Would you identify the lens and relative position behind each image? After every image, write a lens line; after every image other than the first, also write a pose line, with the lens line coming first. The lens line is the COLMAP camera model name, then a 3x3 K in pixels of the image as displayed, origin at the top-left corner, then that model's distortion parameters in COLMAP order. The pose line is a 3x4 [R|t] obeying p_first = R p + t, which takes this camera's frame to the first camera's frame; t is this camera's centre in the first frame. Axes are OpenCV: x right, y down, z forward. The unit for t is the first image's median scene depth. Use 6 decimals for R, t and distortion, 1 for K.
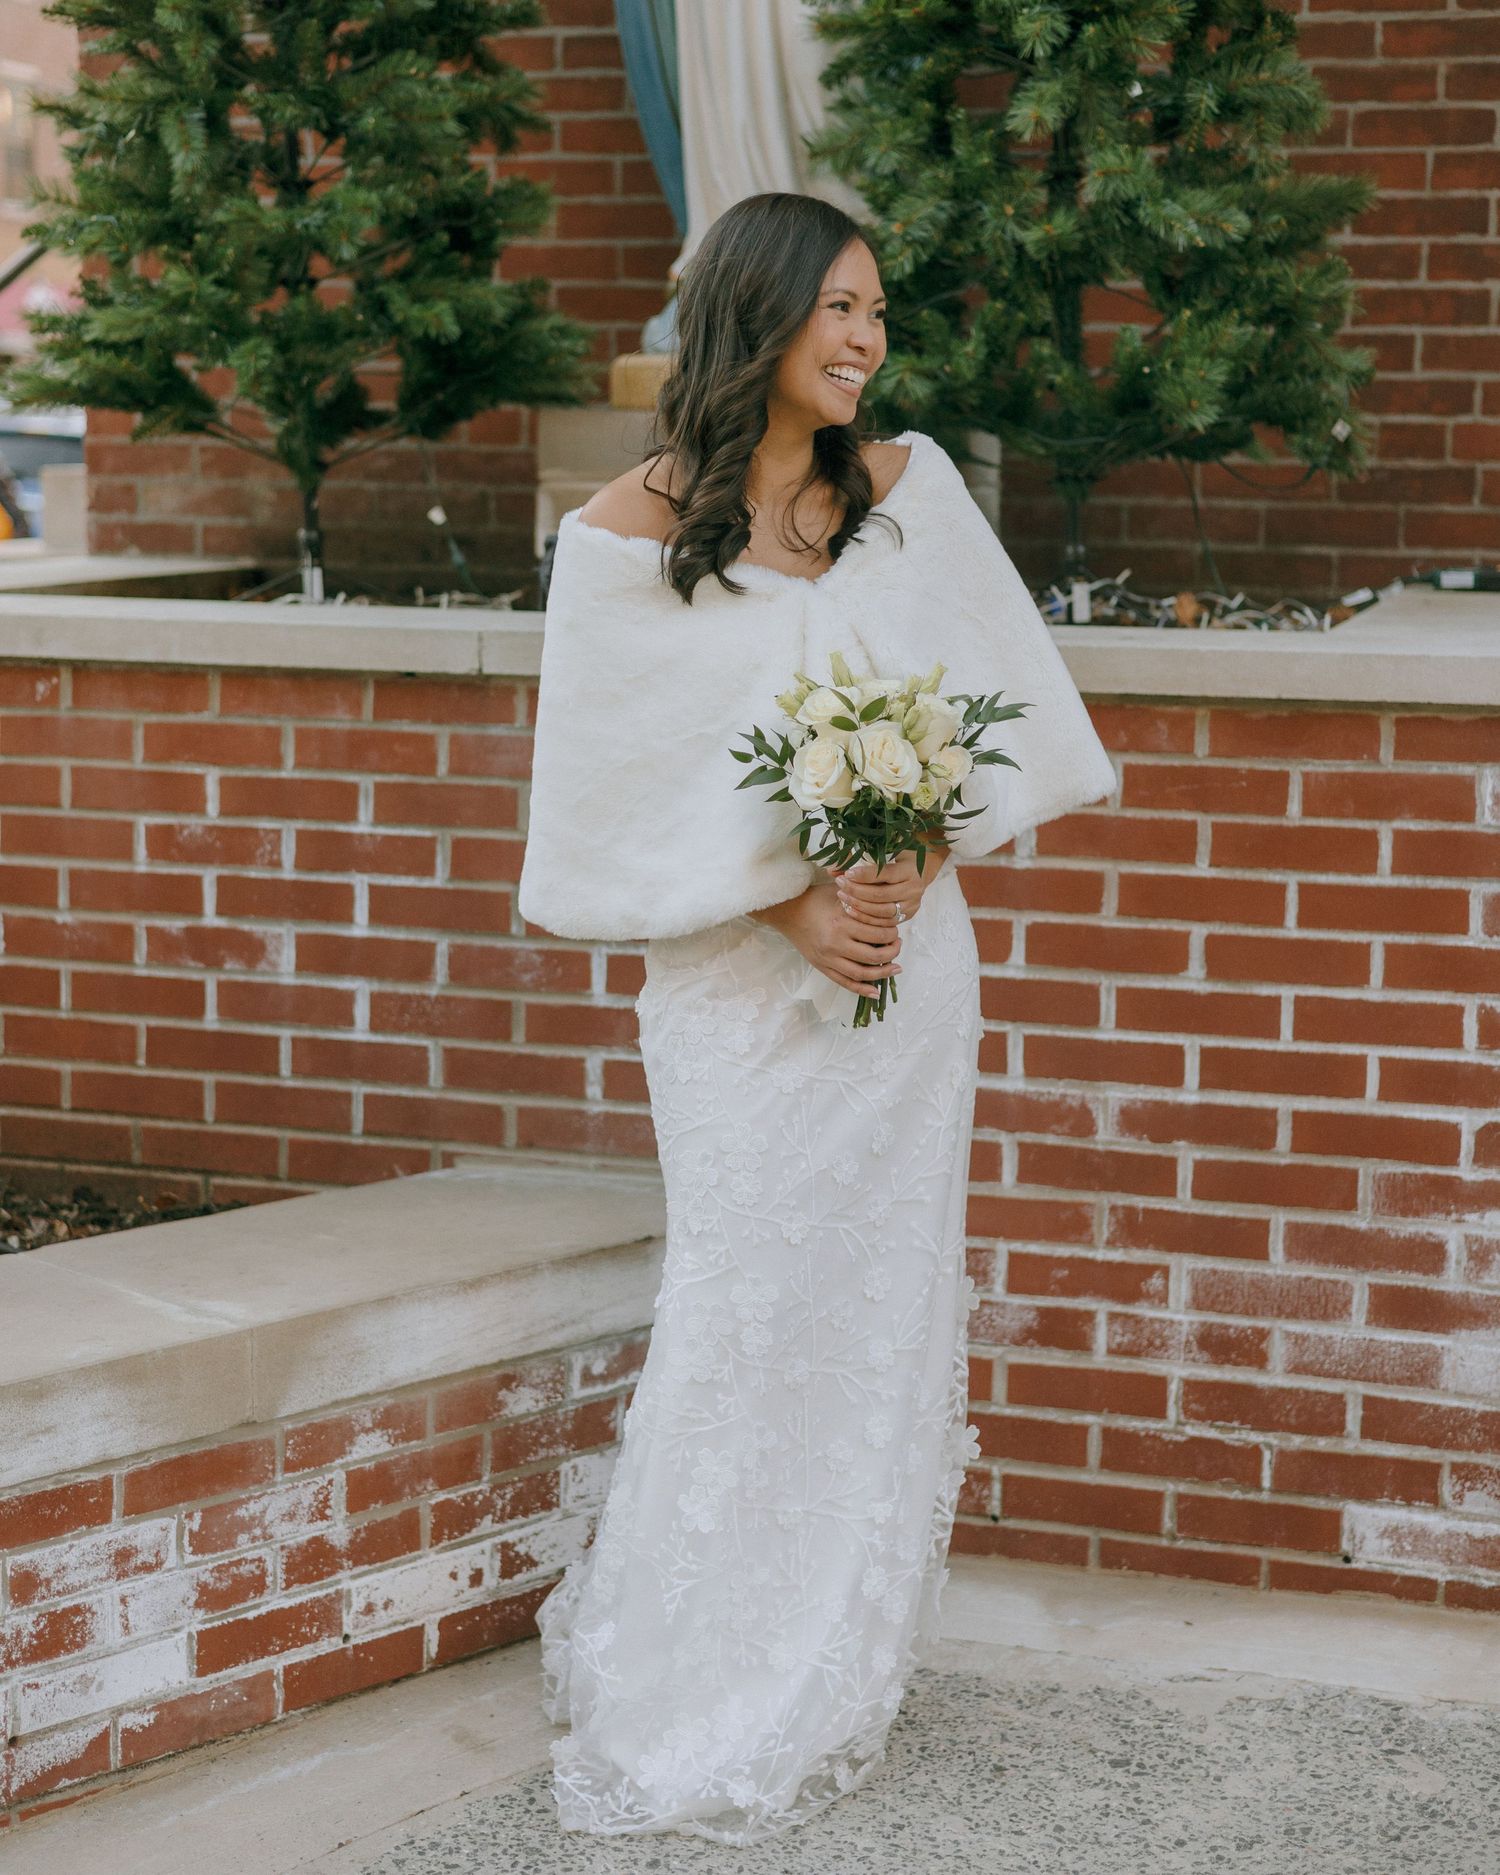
lens RADIAL K [[3663.8, 0, 634.9], [0, 3663.8, 990.9], [0, 0, 1]] dist [-0.002271, 0.053763]
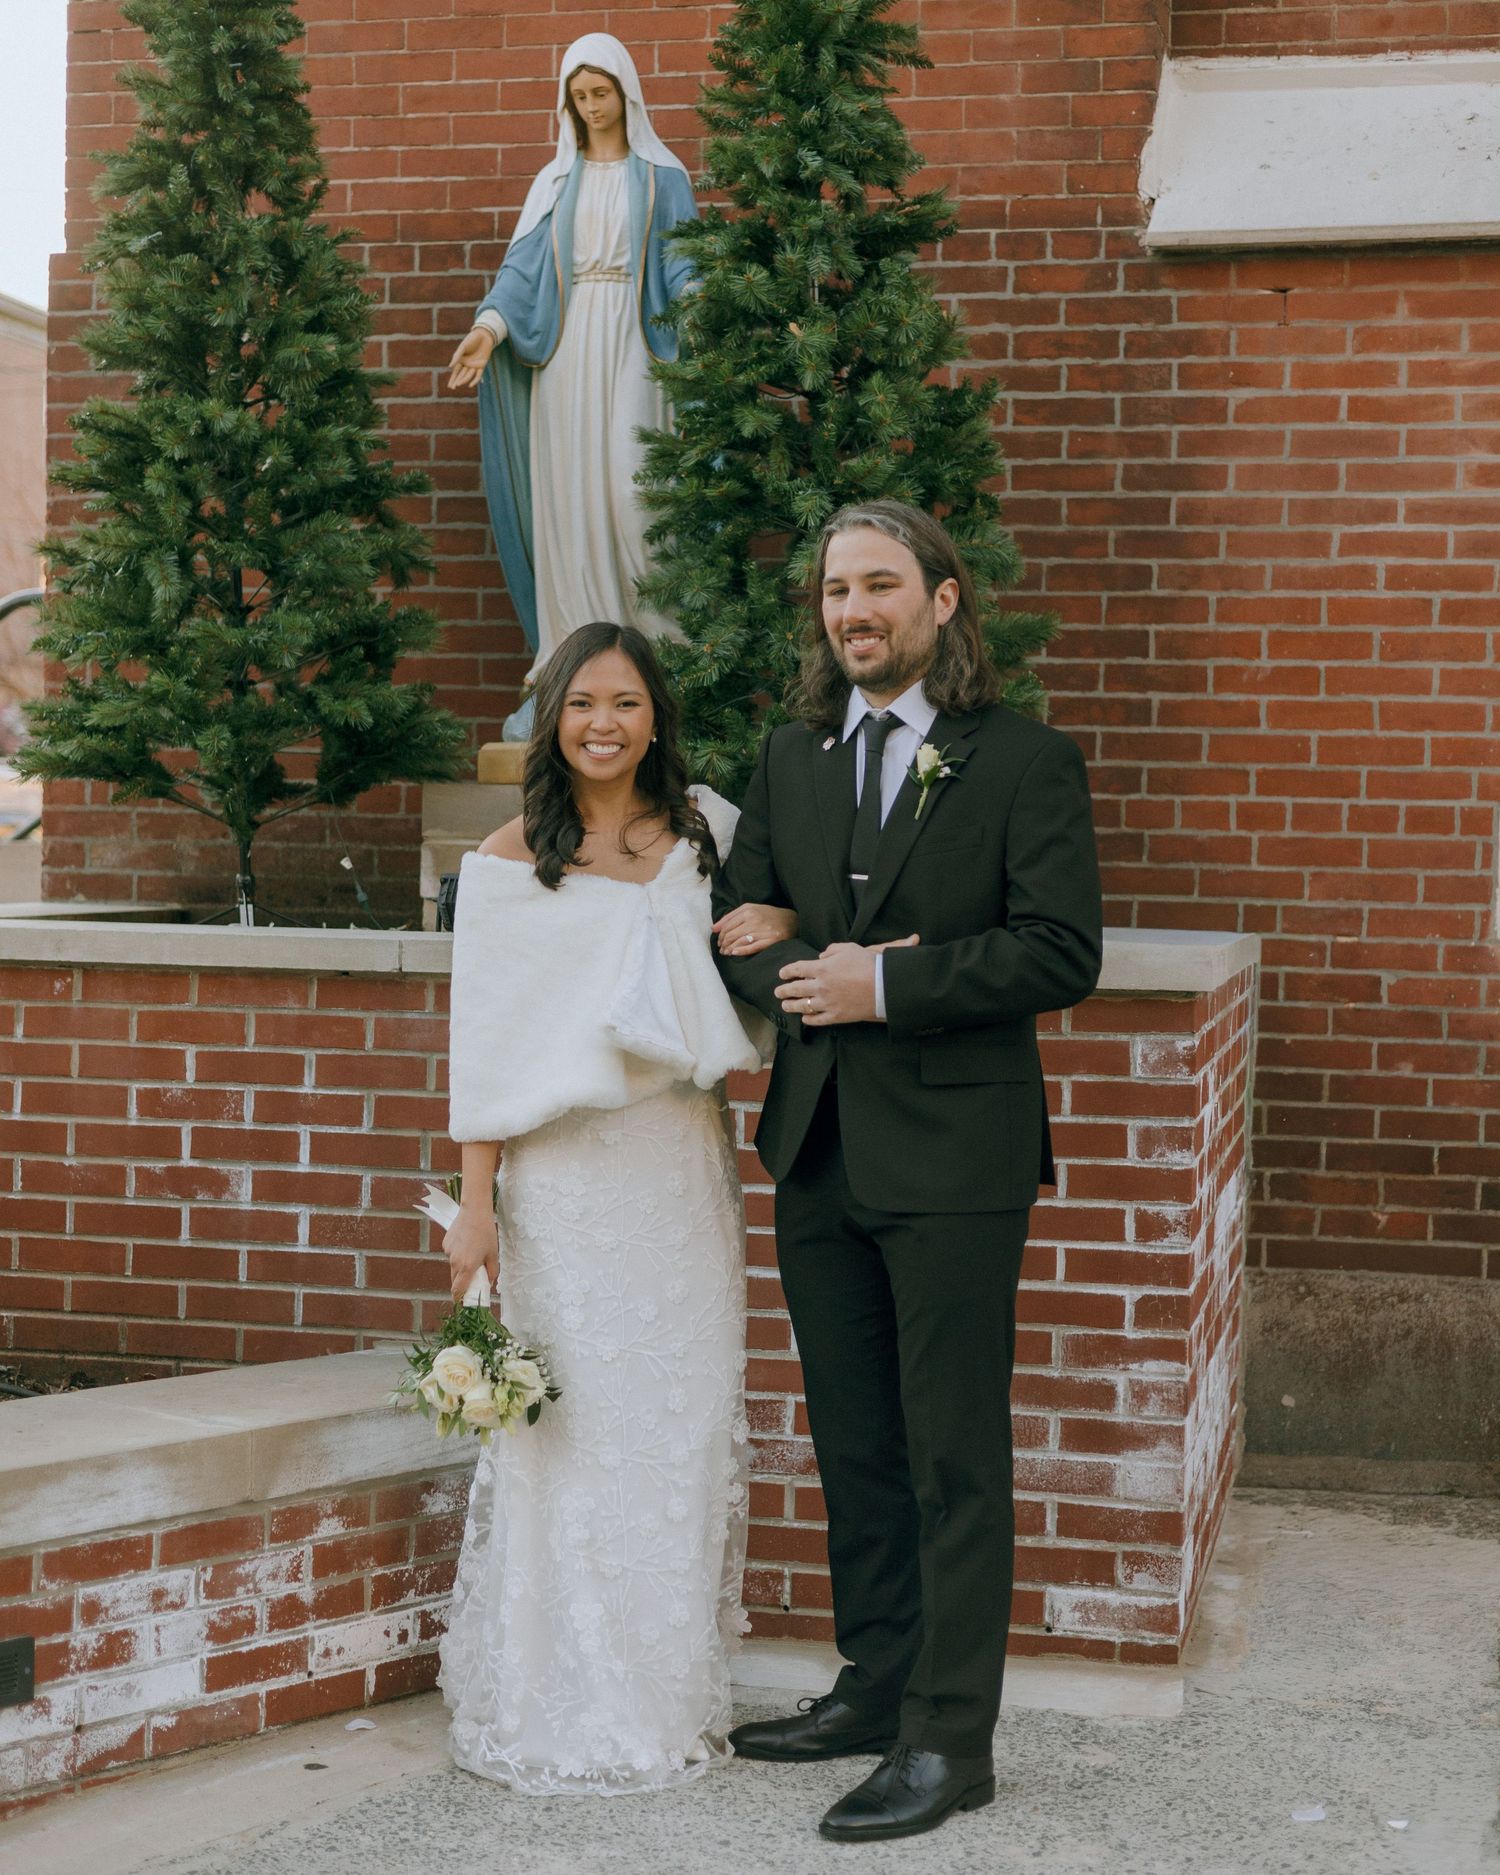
lens RADIAL K [[3663.8, 0, 634.9], [0, 3663.8, 990.9], [0, 0, 1]] dist [-0.002271, 0.053763]
pose [[0.997821, 0.005071, 0.065788, -0.042950], [0.002190, 0.993949, -0.109818, 0.065137], [-0.065947, 0.109723, 0.991772, -0.321718]]
